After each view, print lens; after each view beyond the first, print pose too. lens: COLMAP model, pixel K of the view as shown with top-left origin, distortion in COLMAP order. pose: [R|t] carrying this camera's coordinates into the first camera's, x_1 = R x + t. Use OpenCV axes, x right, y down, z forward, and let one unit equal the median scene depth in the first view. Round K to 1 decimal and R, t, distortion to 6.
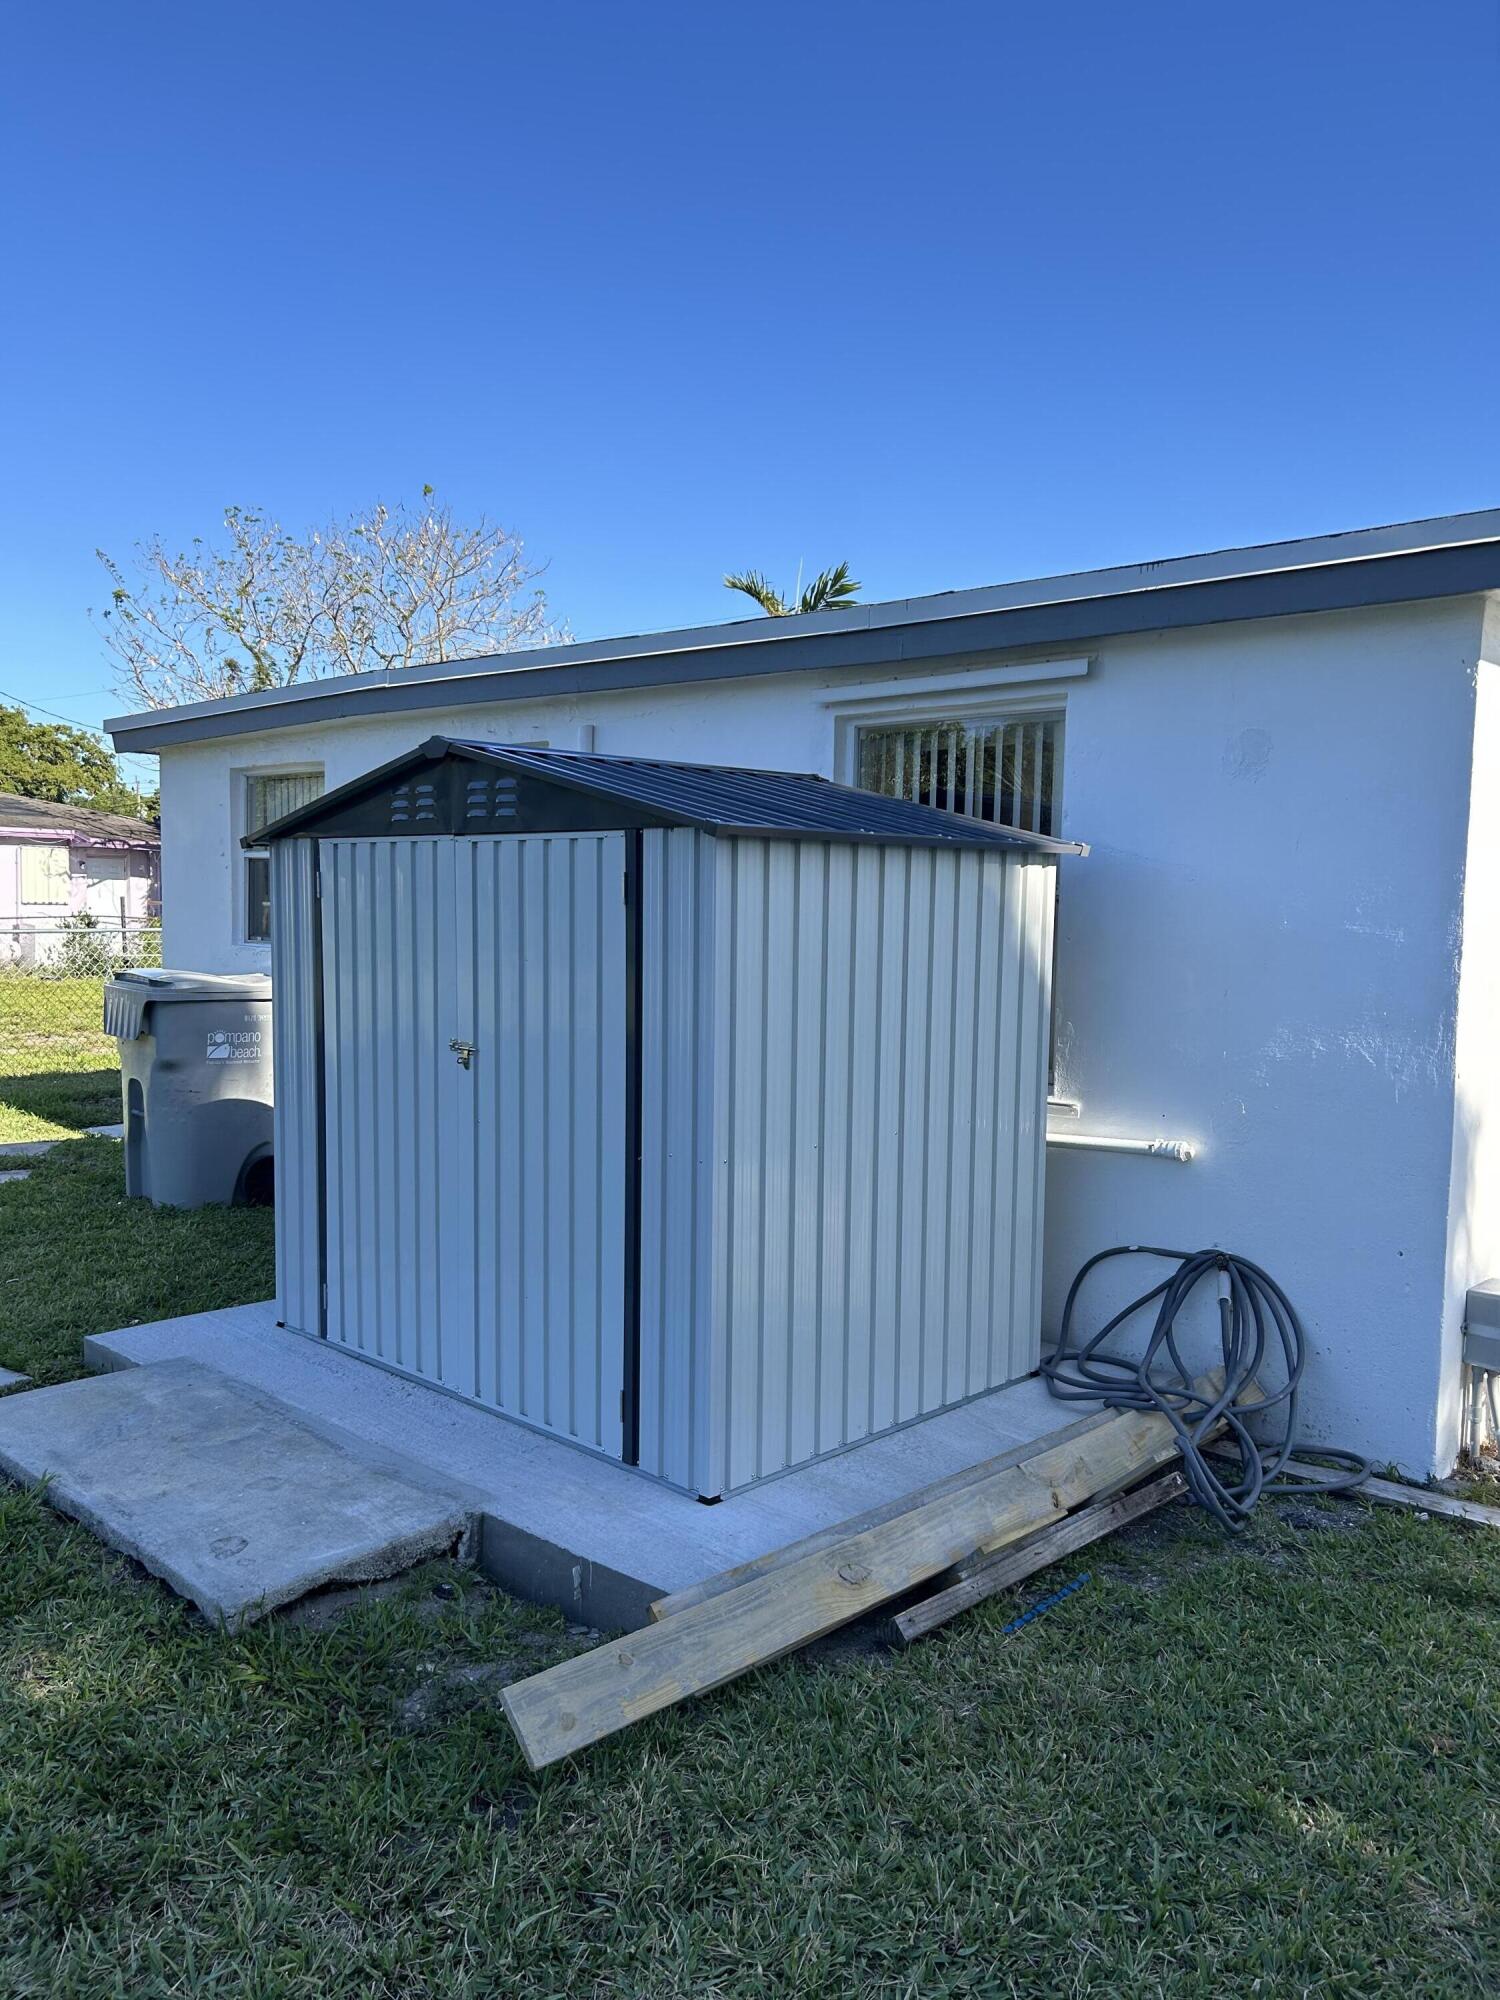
lens RADIAL K [[1504.3, 0, 761.2], [0, 1504.3, 1009.3], [0, 0, 1]] dist [0.055522, -0.060006]
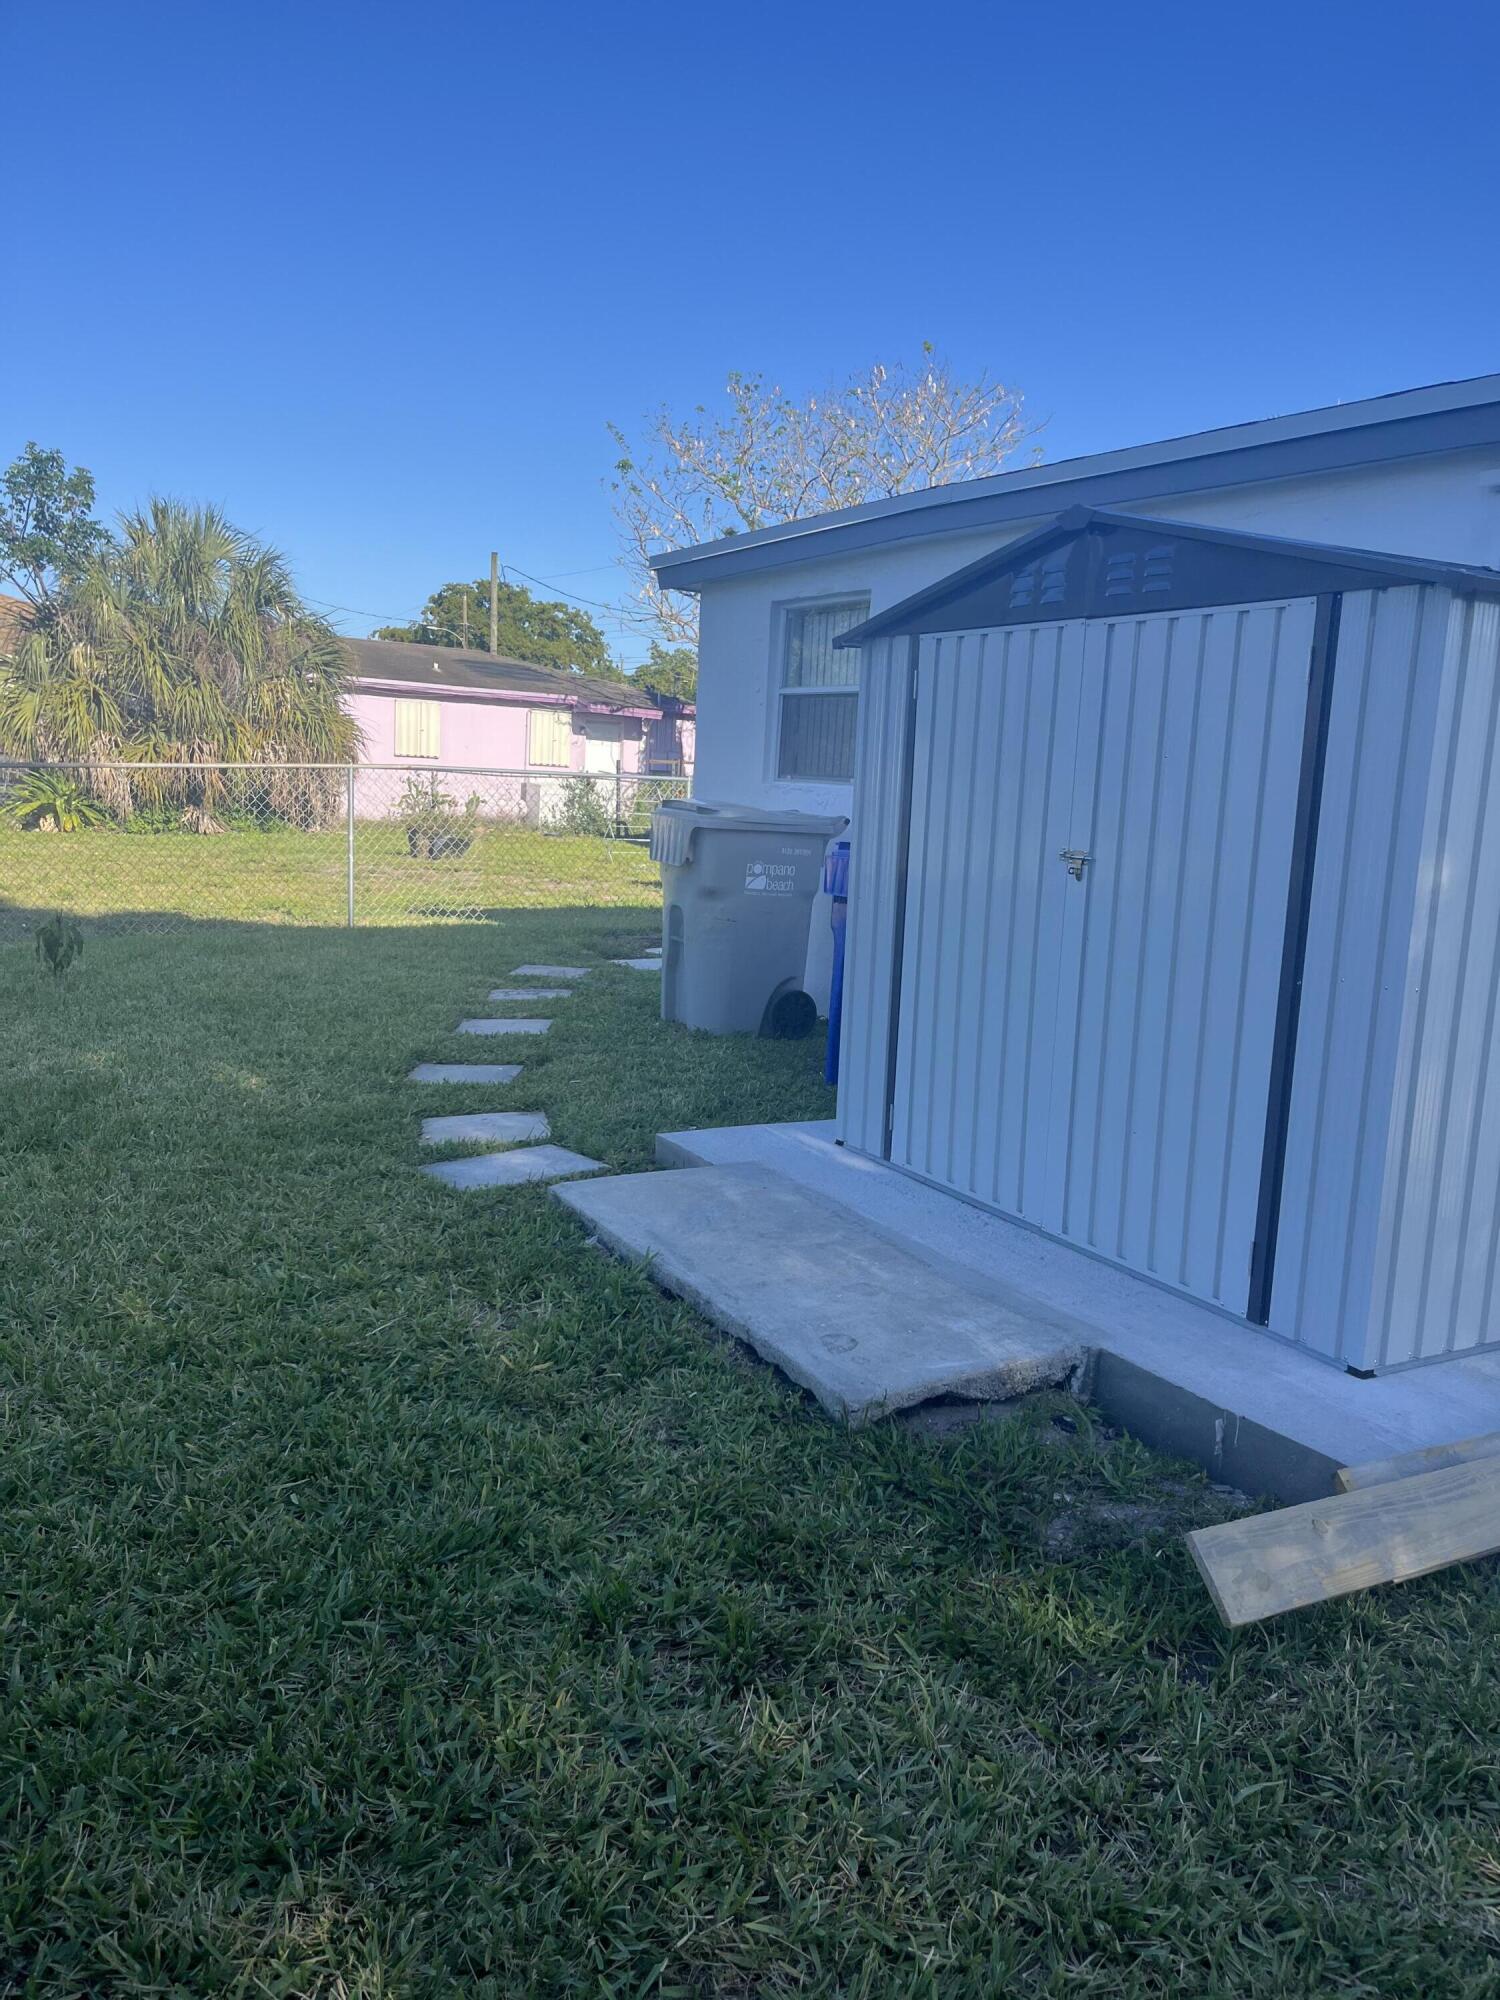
lens RADIAL K [[1520.9, 0, 764.8], [0, 1520.9, 1008.3], [0, 0, 1]] dist [0.062444, -0.092992]
pose [[0.956417, 0.076297, -0.281860, -0.132501], [-0.055306, 0.995121, 0.081706, 0.061944], [0.286719, -0.062557, 0.955970, 0.067060]]
